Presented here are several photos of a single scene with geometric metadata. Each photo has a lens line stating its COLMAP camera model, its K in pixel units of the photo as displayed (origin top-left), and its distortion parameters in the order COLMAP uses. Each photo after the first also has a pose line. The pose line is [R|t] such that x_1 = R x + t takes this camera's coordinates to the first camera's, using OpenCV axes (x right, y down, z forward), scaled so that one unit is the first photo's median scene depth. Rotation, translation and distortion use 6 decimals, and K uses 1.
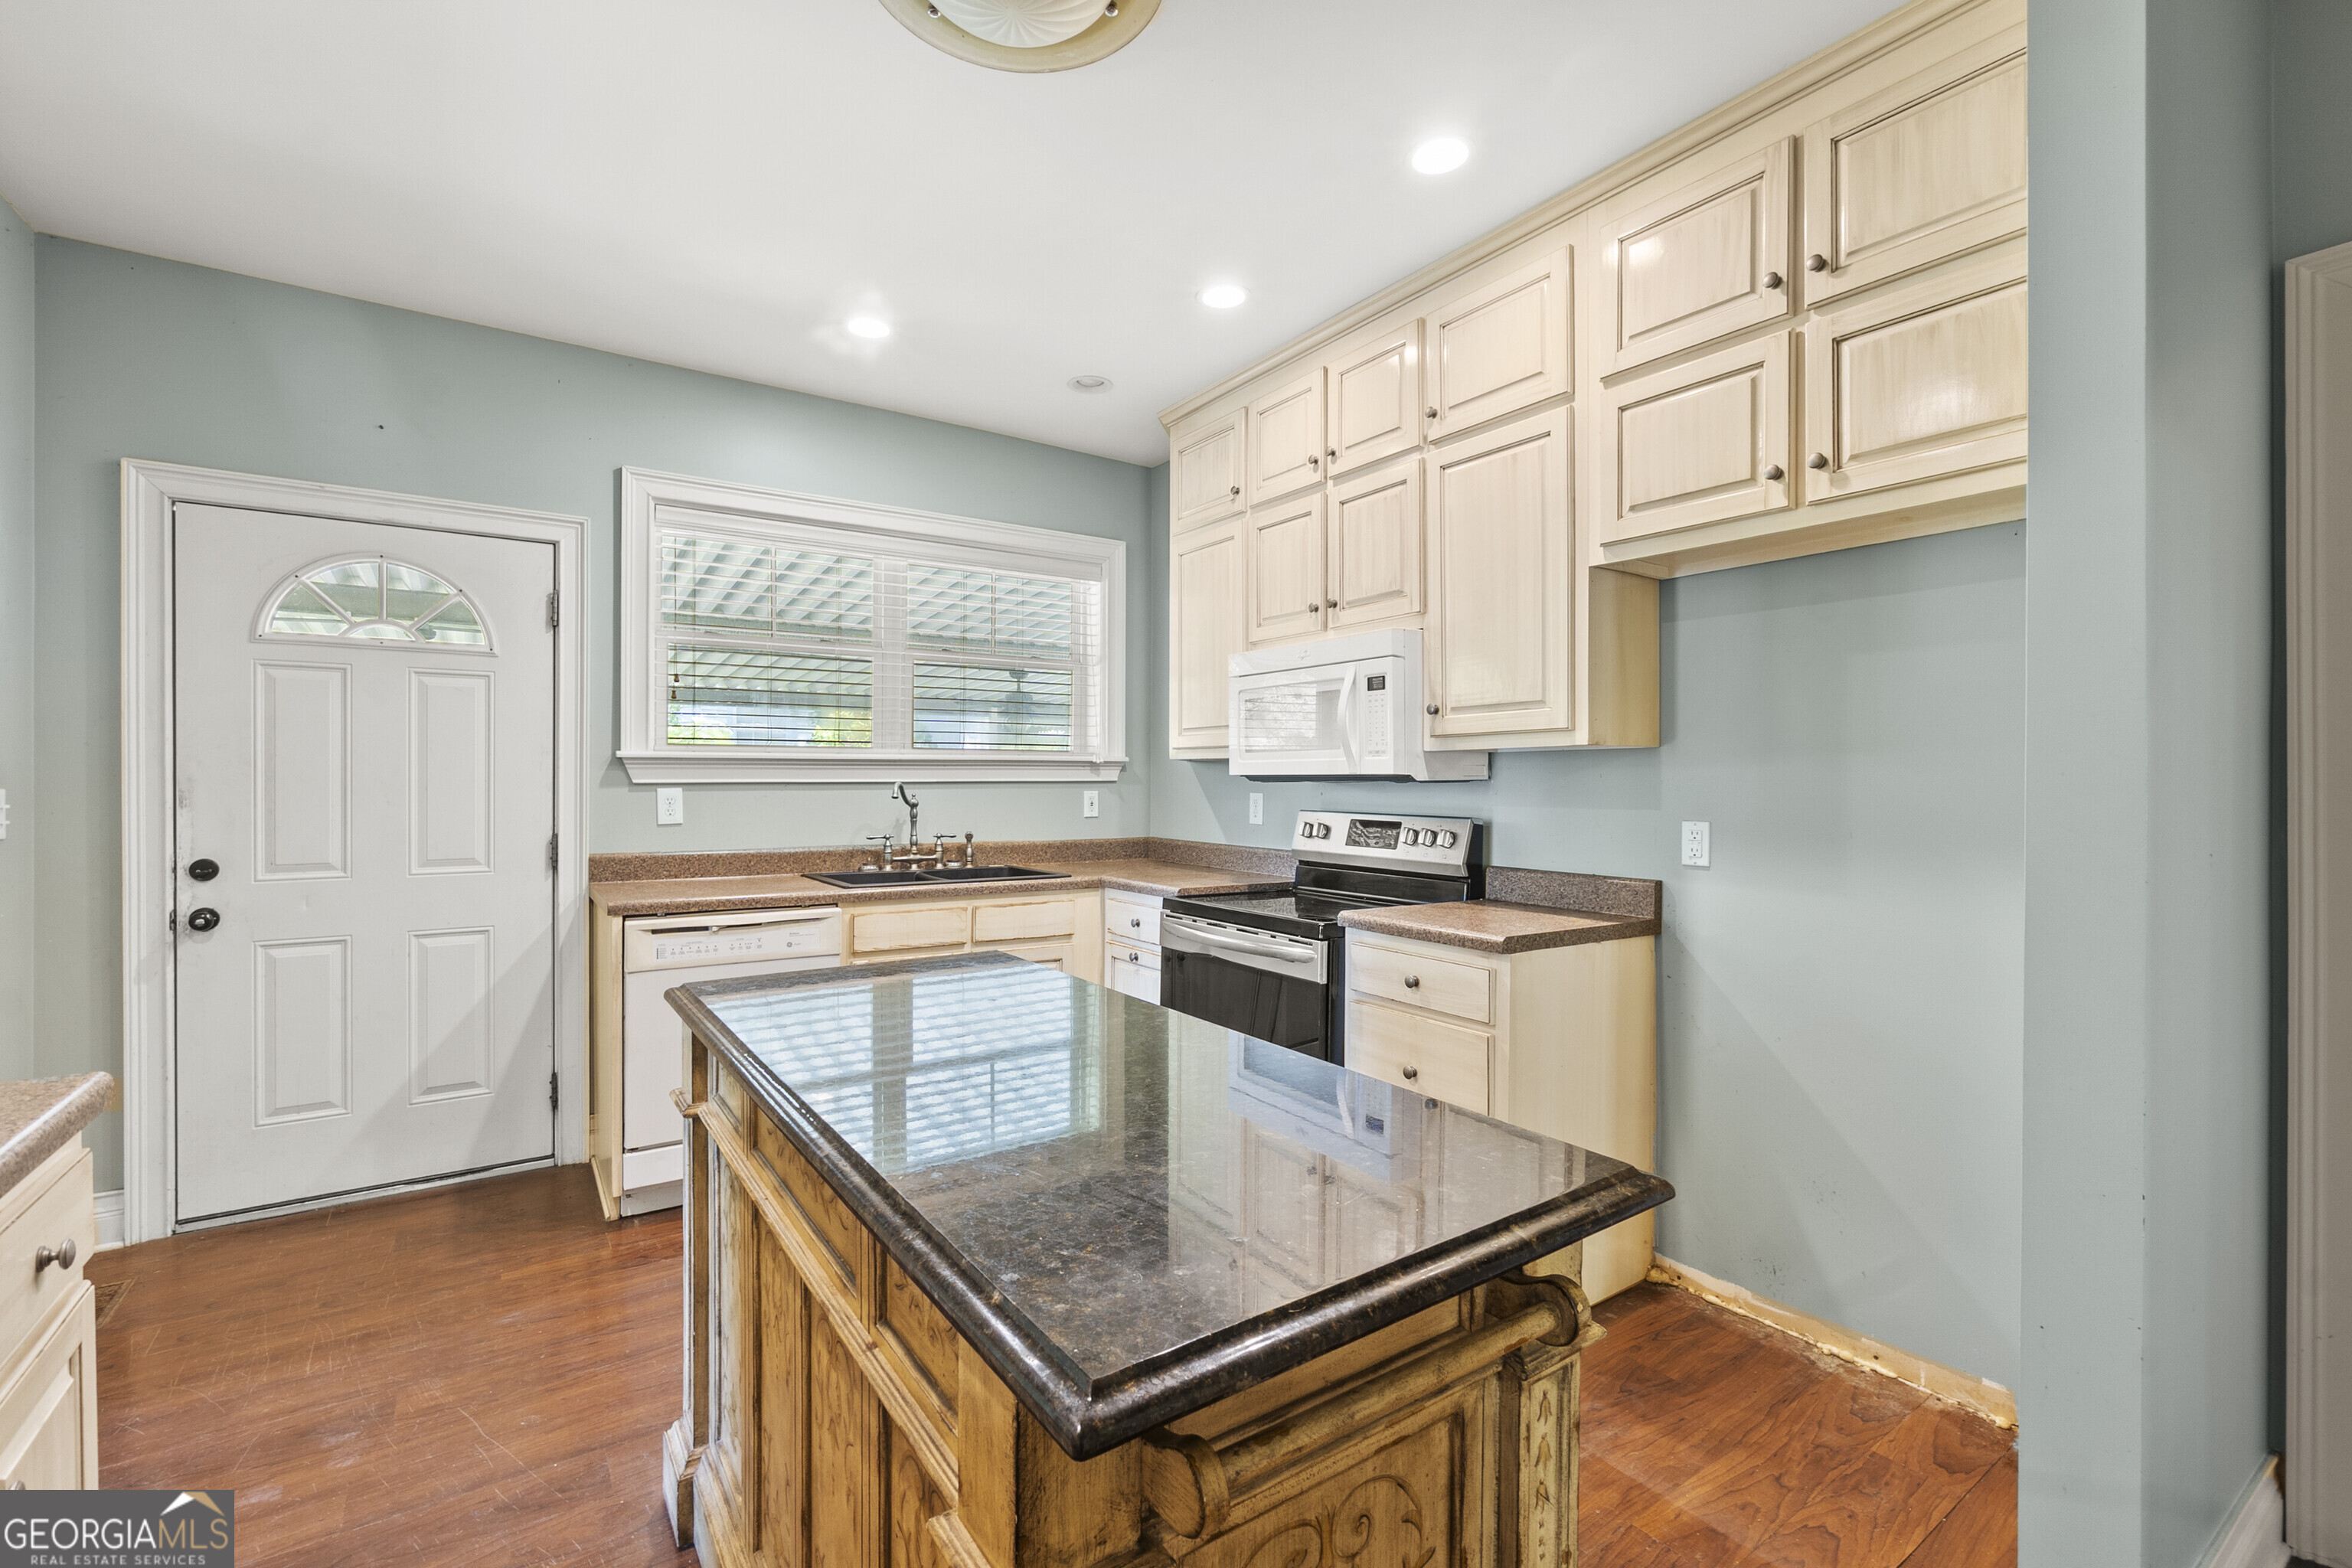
lens RADIAL K [[1012.3, 0, 1166.0], [0, 1012.3, 782.9], [0, 0, 1]] dist [-0.004552, 0.000378]
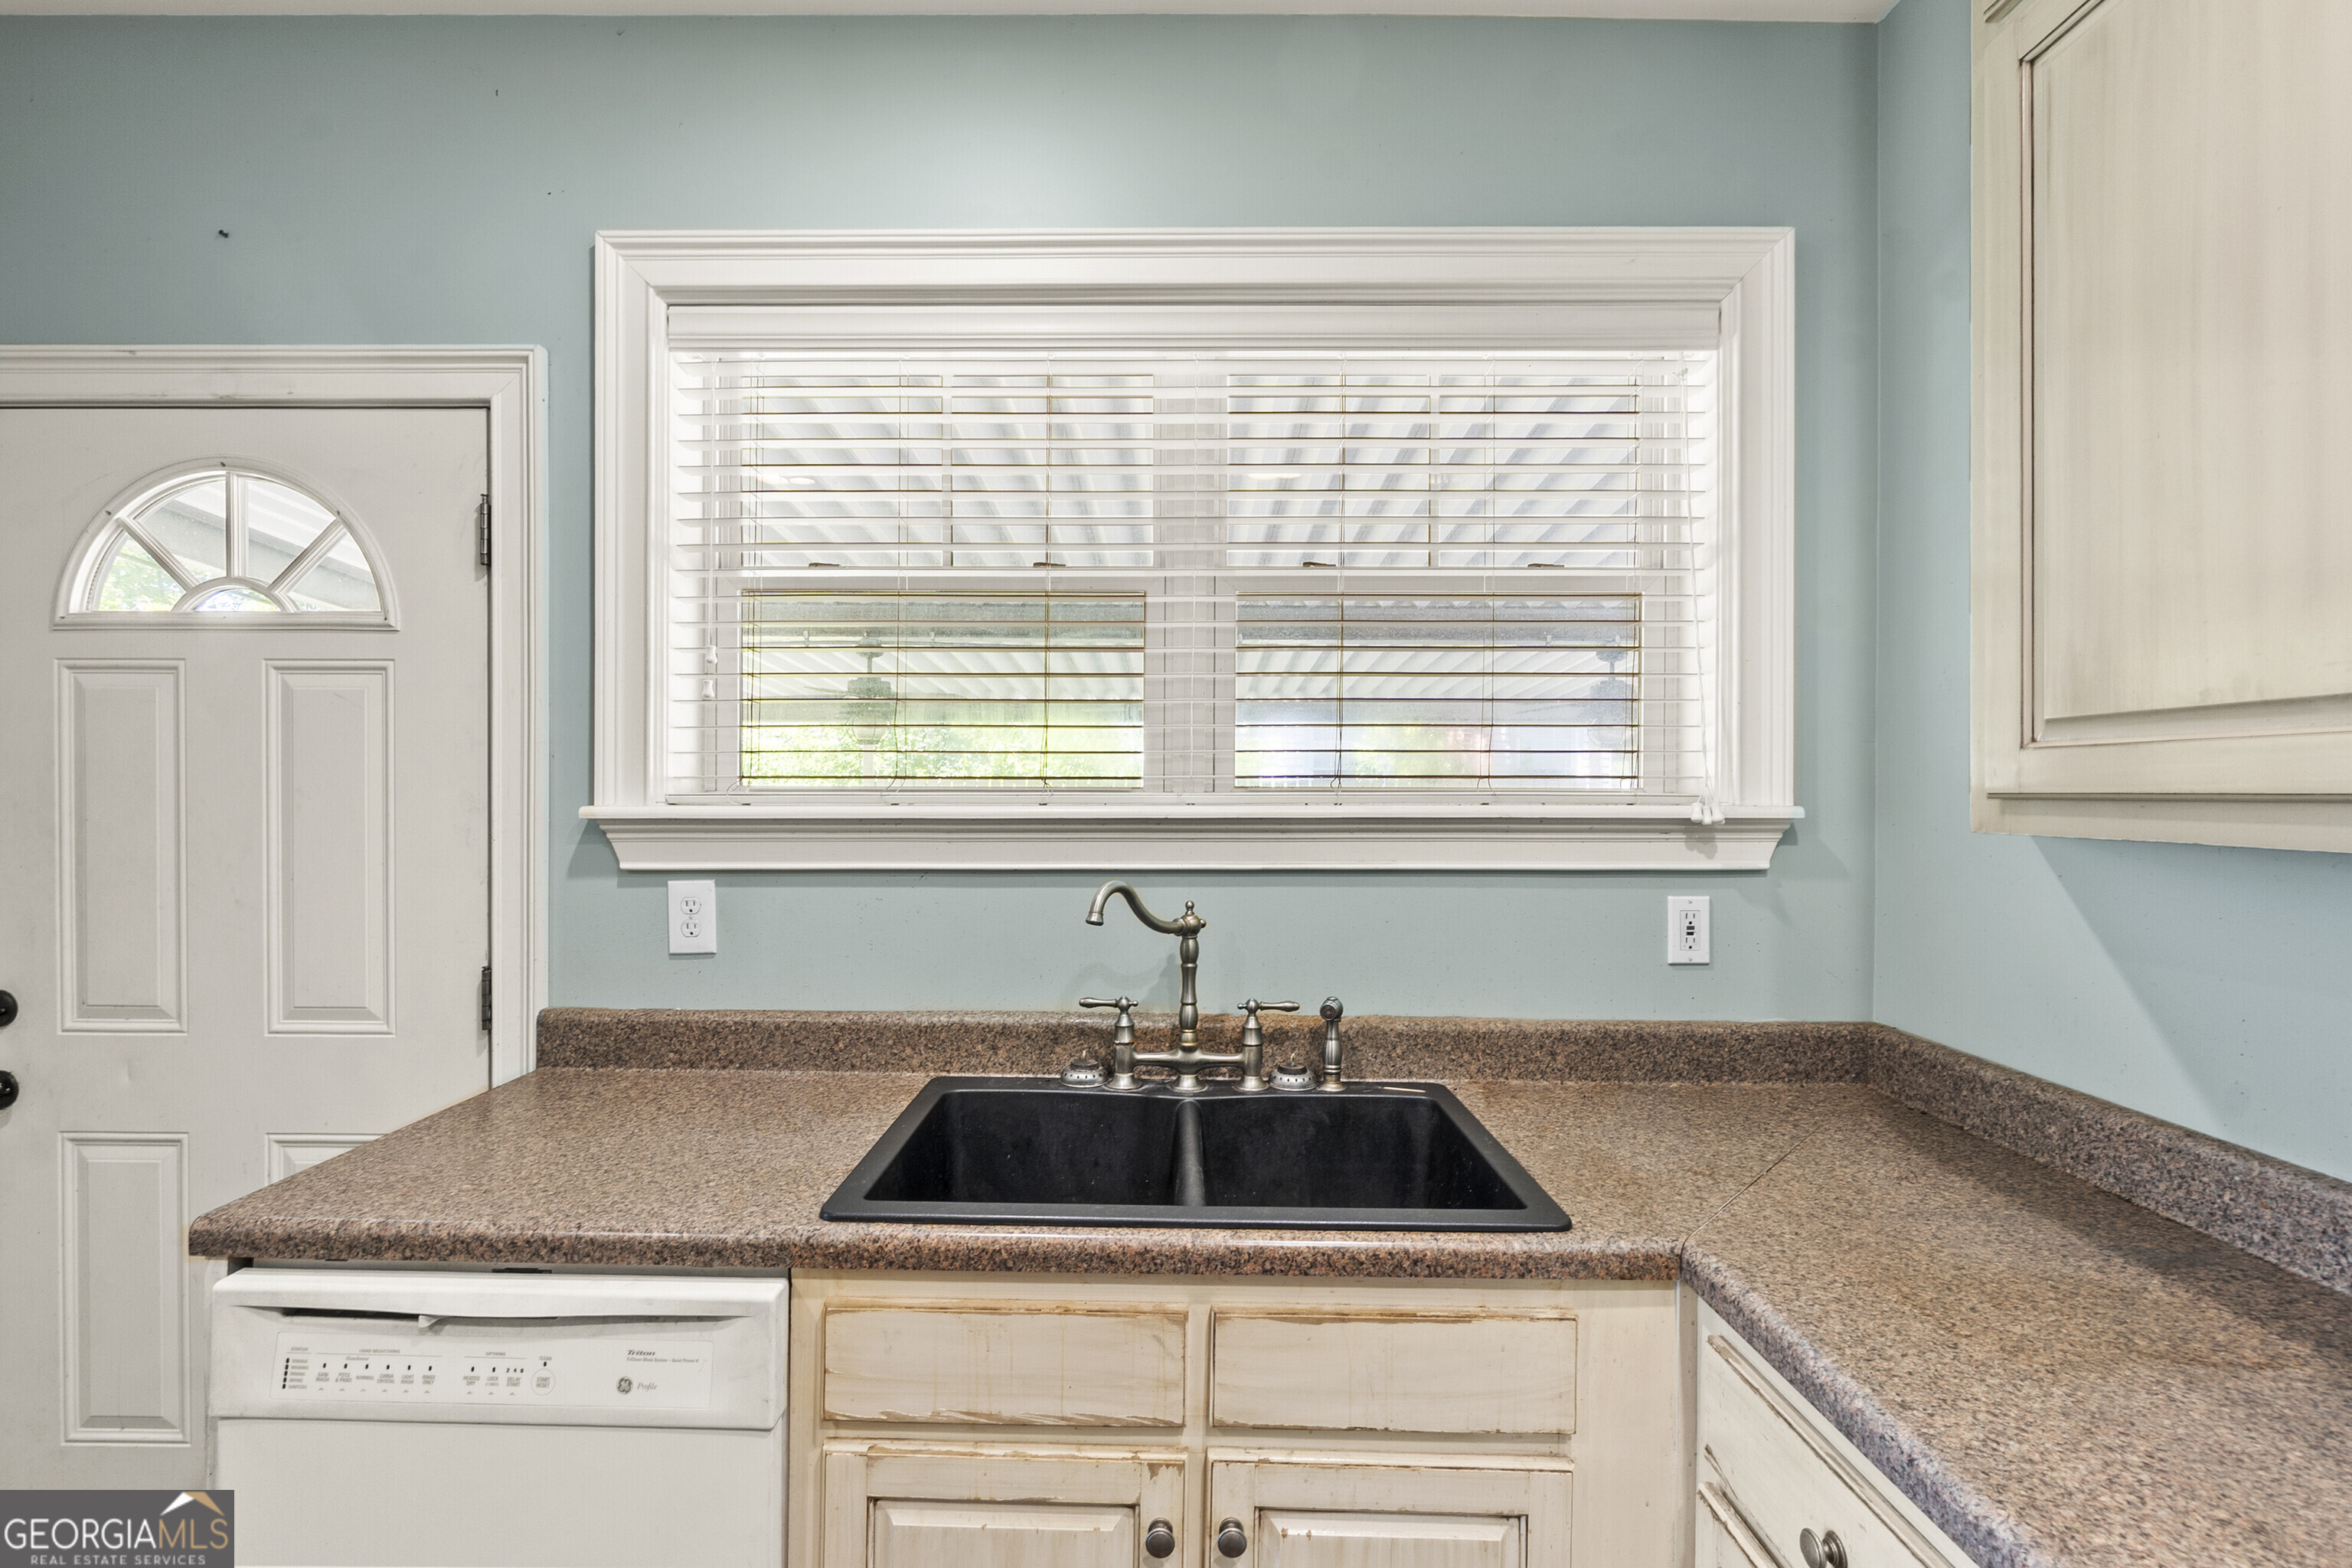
lens RADIAL K [[1025.7, 0, 1163.4], [0, 1025.7, 788.3], [0, 0, 1]] dist [-0.001012, -0.000281]
pose [[0.820902, 0.000742, -0.571069, -0.021468], [-0.004654, 0.999975, -0.005390, -0.040885], [0.571050, 0.007083, 0.820884, 0.785471]]
